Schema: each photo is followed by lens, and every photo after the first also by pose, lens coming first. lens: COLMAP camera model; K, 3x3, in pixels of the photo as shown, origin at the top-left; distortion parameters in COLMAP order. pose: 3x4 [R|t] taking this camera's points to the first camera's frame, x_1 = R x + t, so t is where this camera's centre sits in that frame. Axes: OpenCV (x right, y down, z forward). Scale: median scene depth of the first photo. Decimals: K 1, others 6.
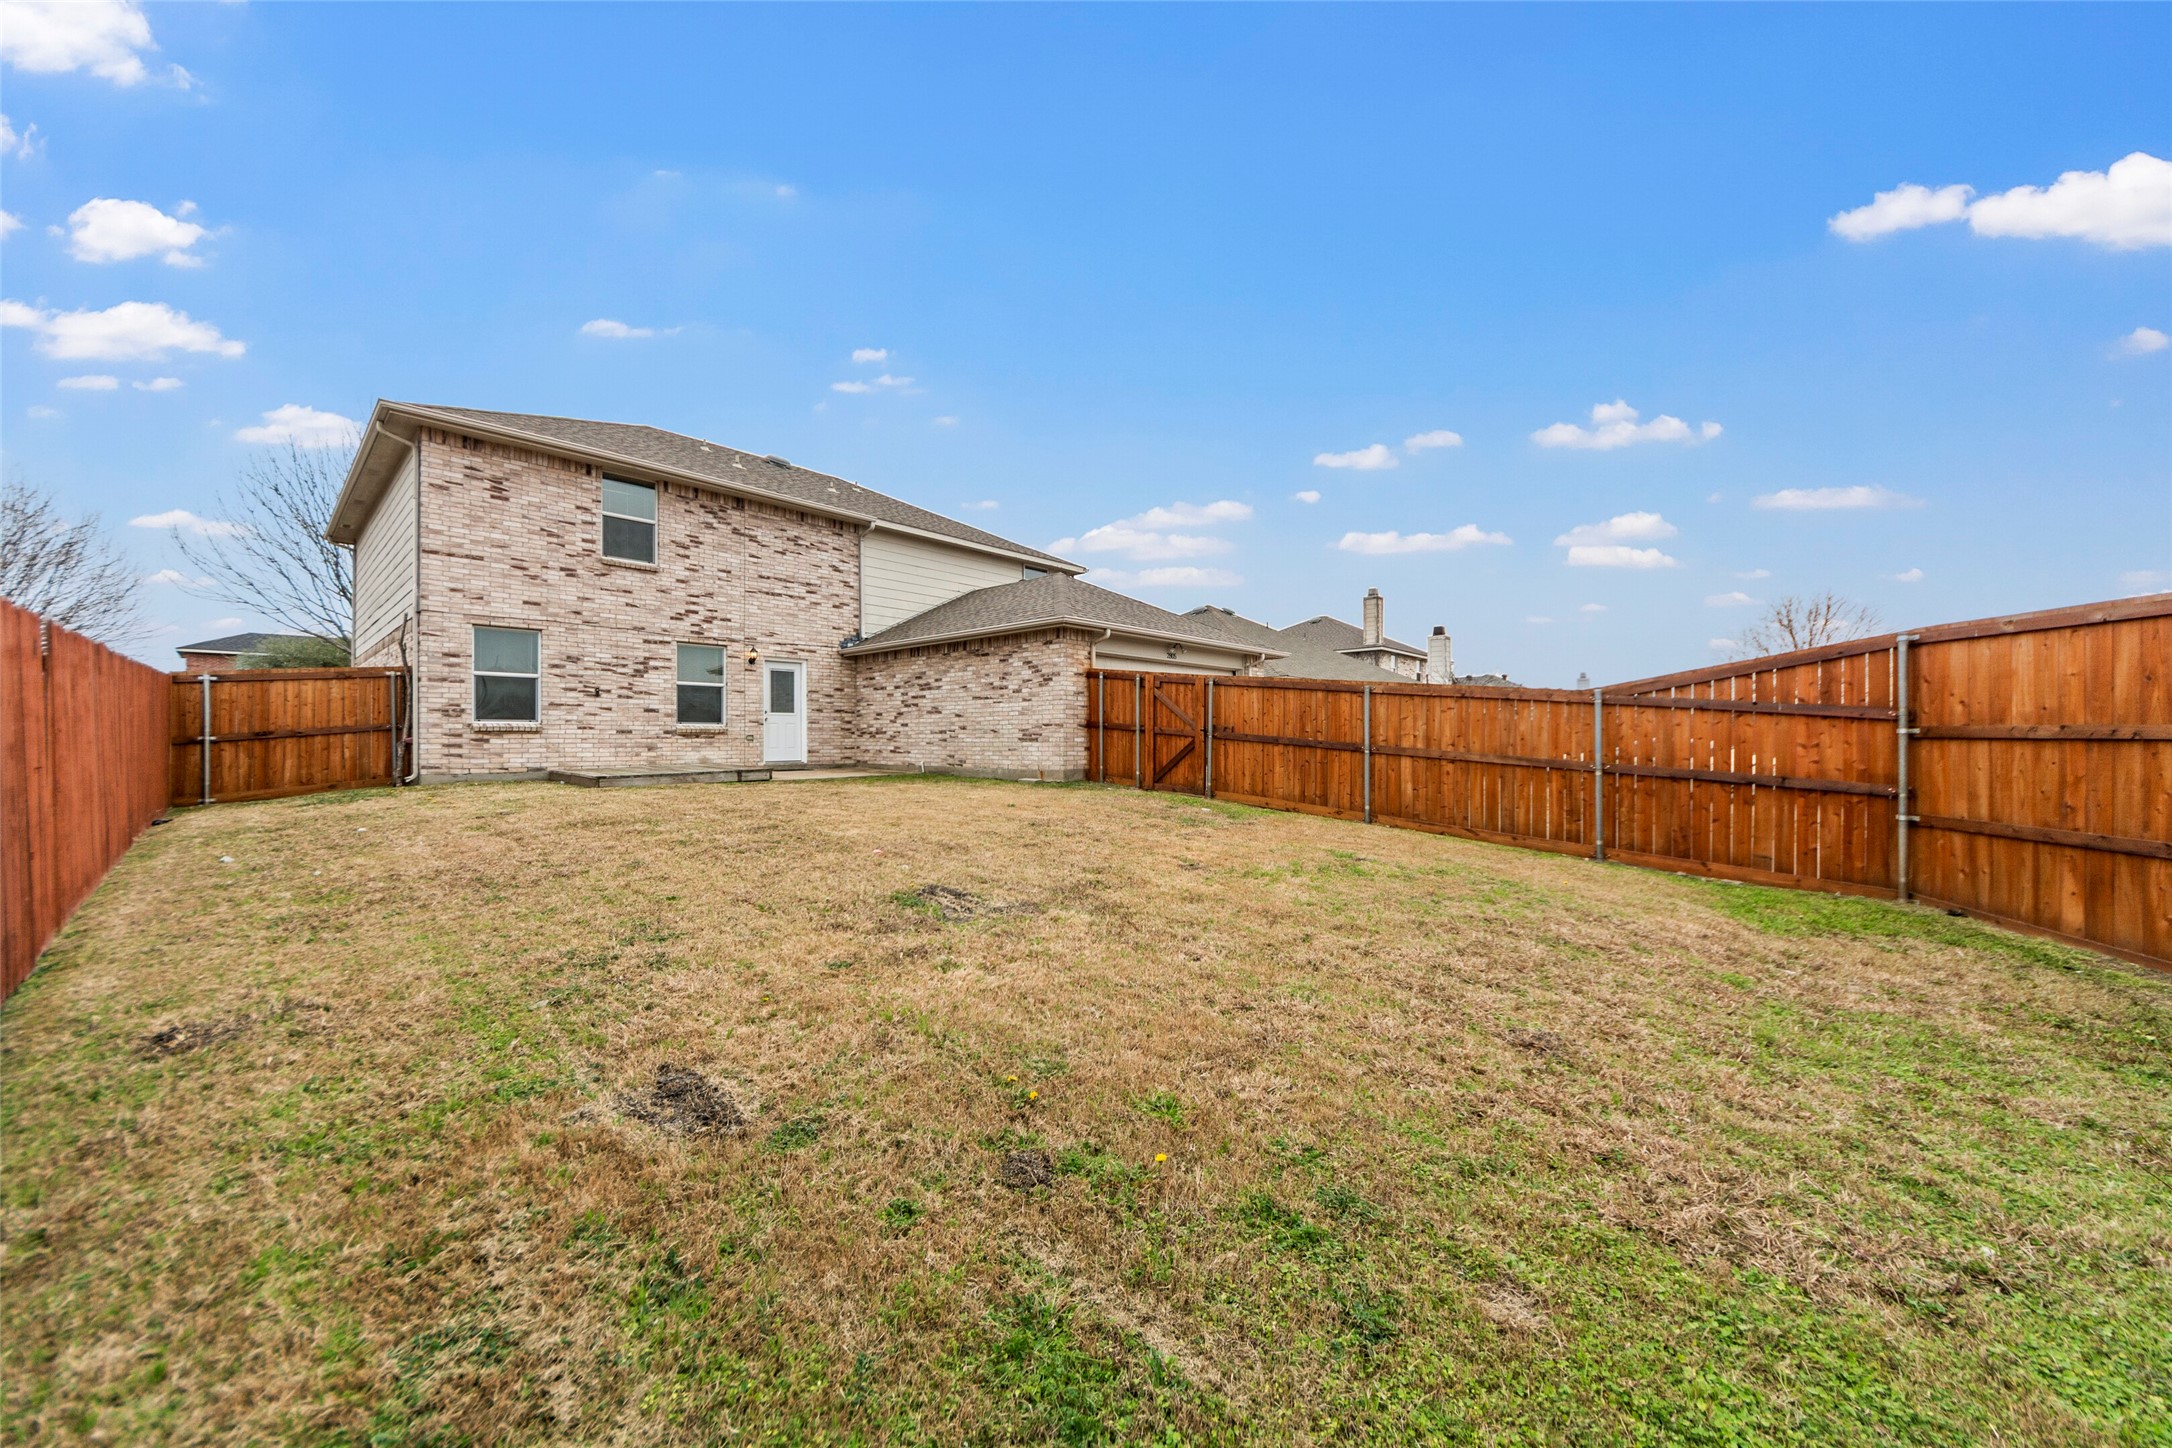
lens RADIAL K [[778.6, 0, 1086.4], [0, 778.6, 743.8], [0, 0, 1]] dist [-0.002186, -0.000205]
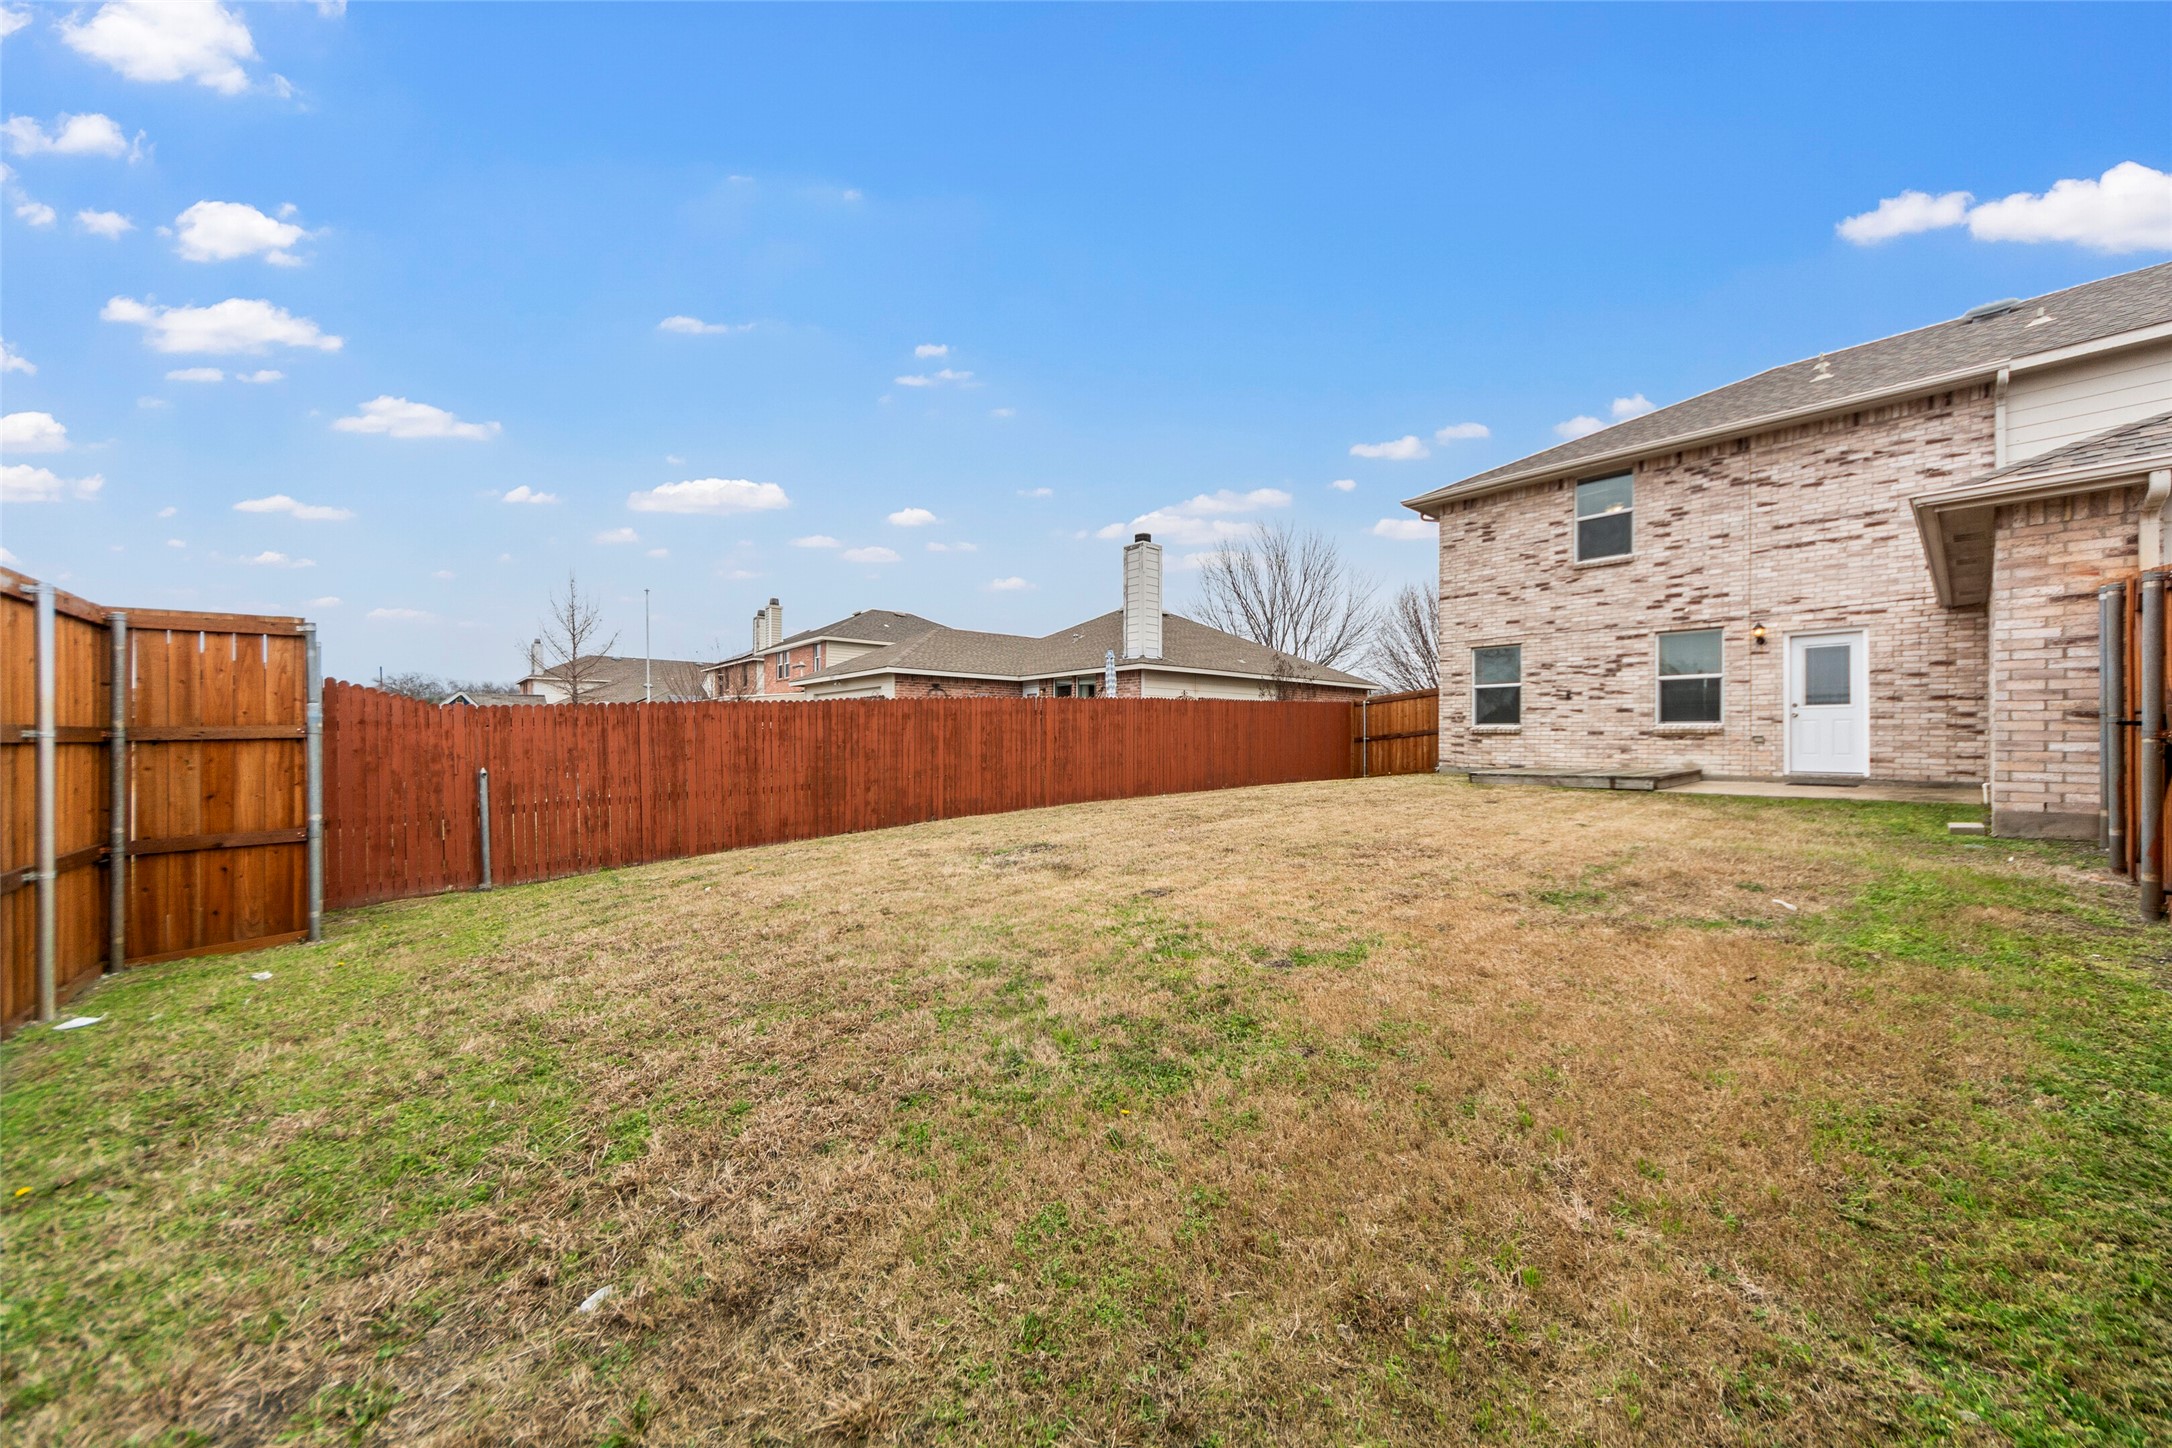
lens RADIAL K [[778.6, 0, 1086.4], [0, 778.6, 743.8], [0, 0, 1]] dist [-0.002186, -0.000205]
pose [[-0.119216, 0.008898, -0.992828, 0.468489], [-0.008121, 0.999918, 0.009937, -0.006405], [0.992835, 0.009247, -0.119134, 0.475338]]
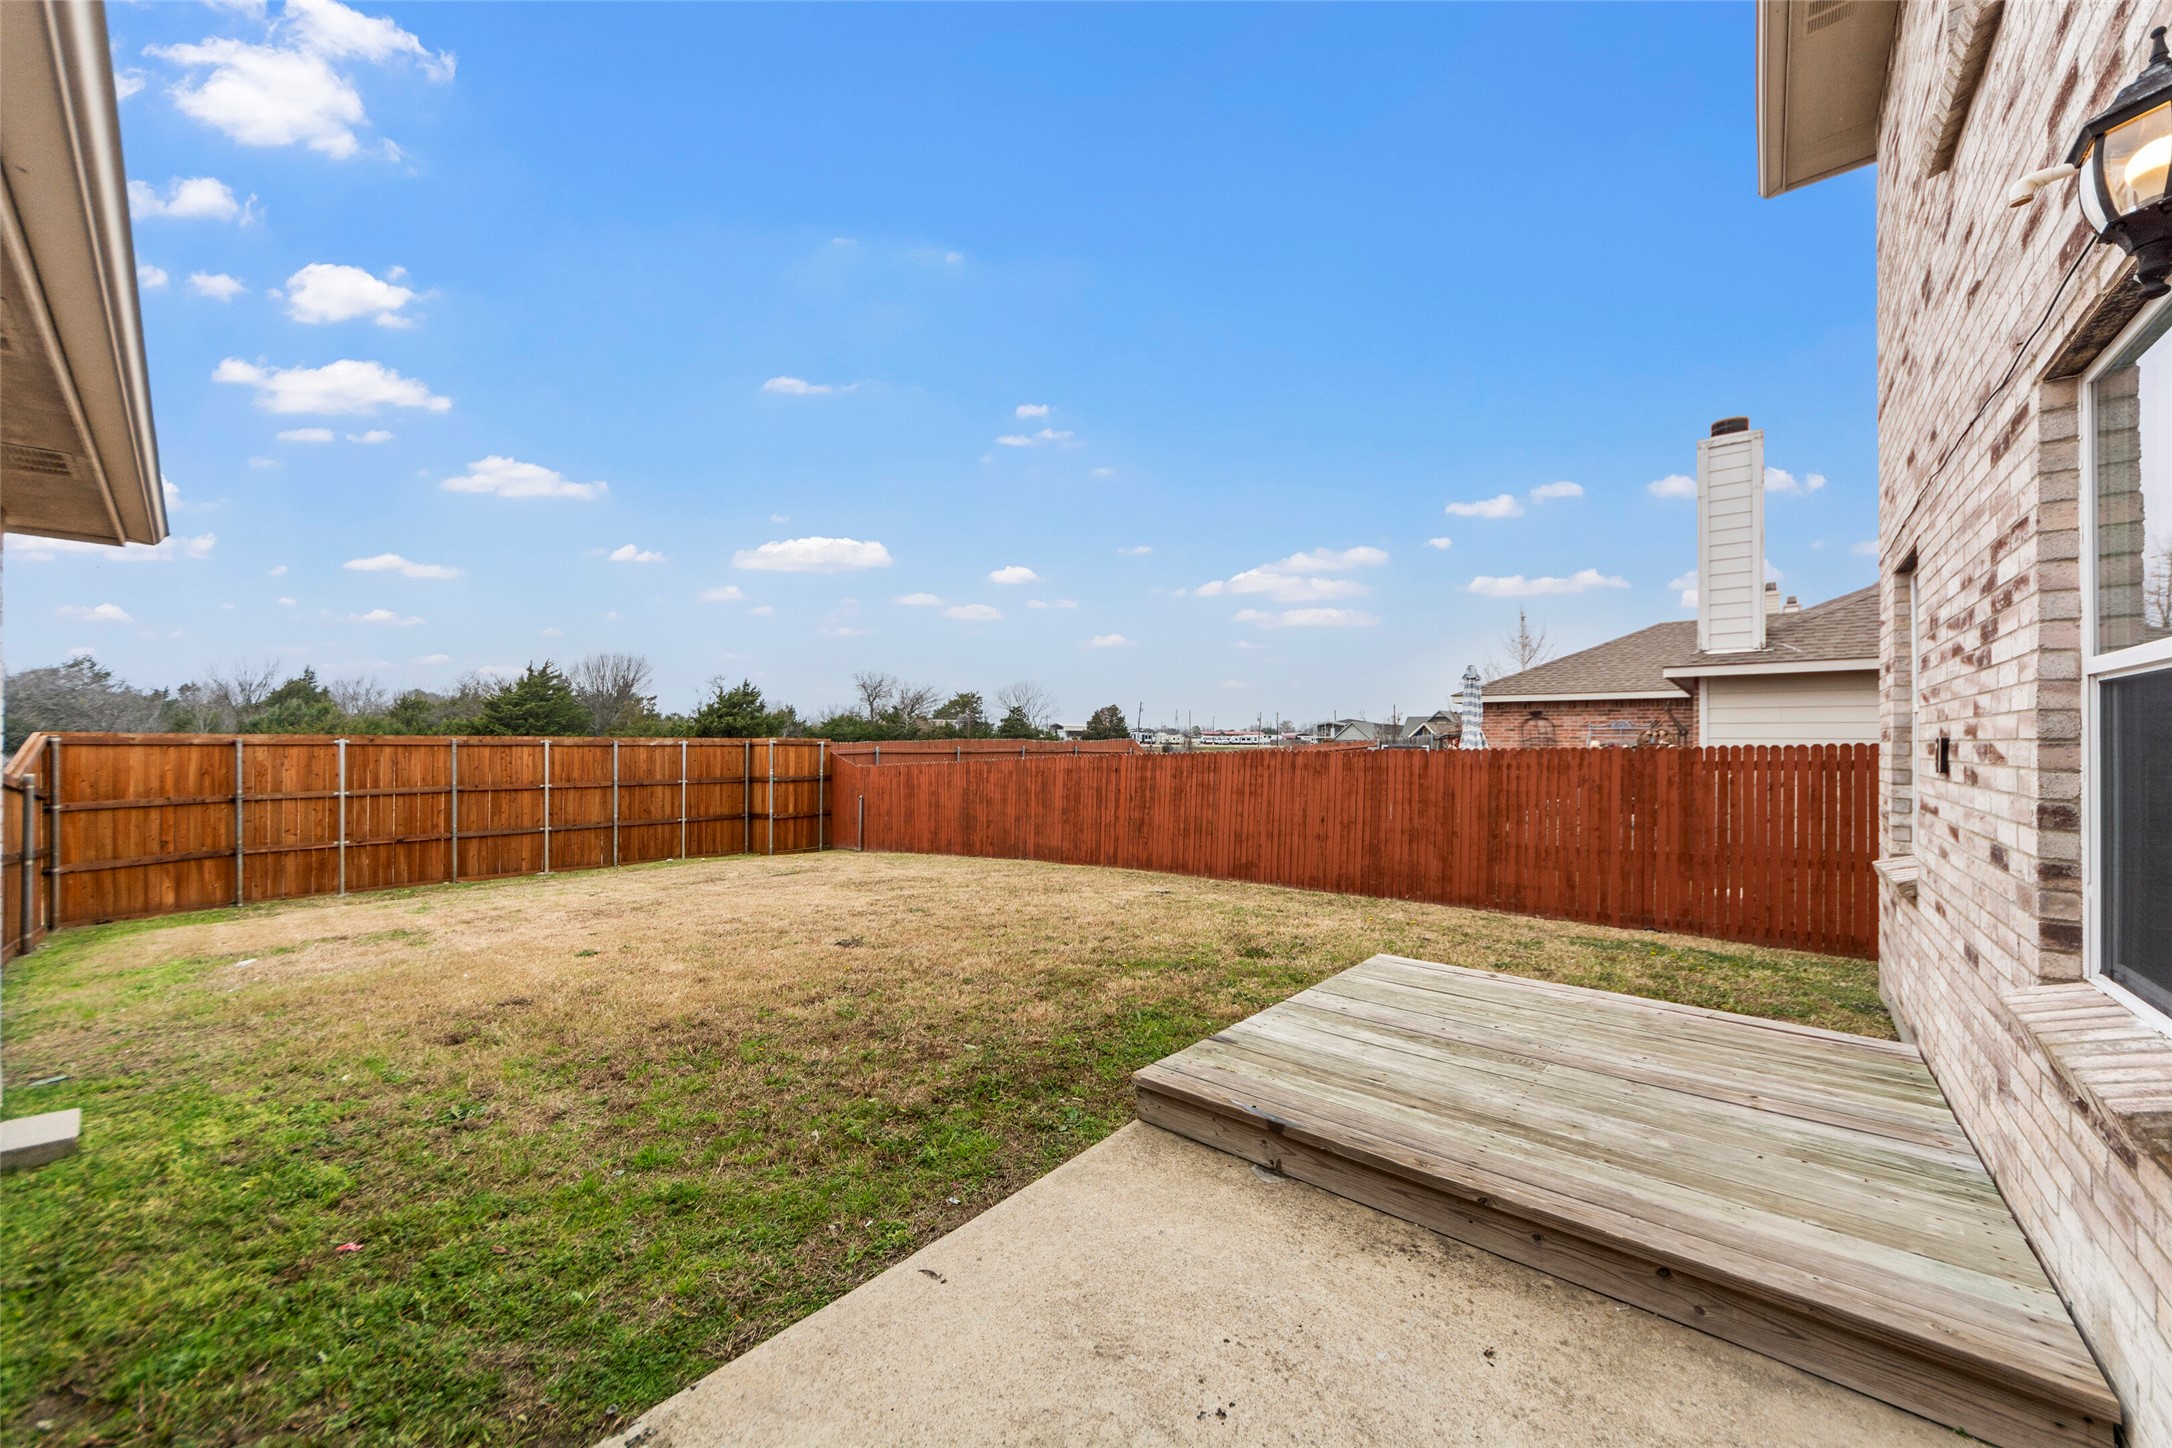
lens RADIAL K [[760.4, 0, 1077.2], [0, 760.4, 724.5], [0, 0, 1]] dist [0.015576, 0.000071]
pose [[-0.999926, -0.001488, -0.012109, -0.363828], [-0.001228, 0.999770, -0.021398, -0.066011], [0.012138, -0.021382, -0.999698, 1.176660]]
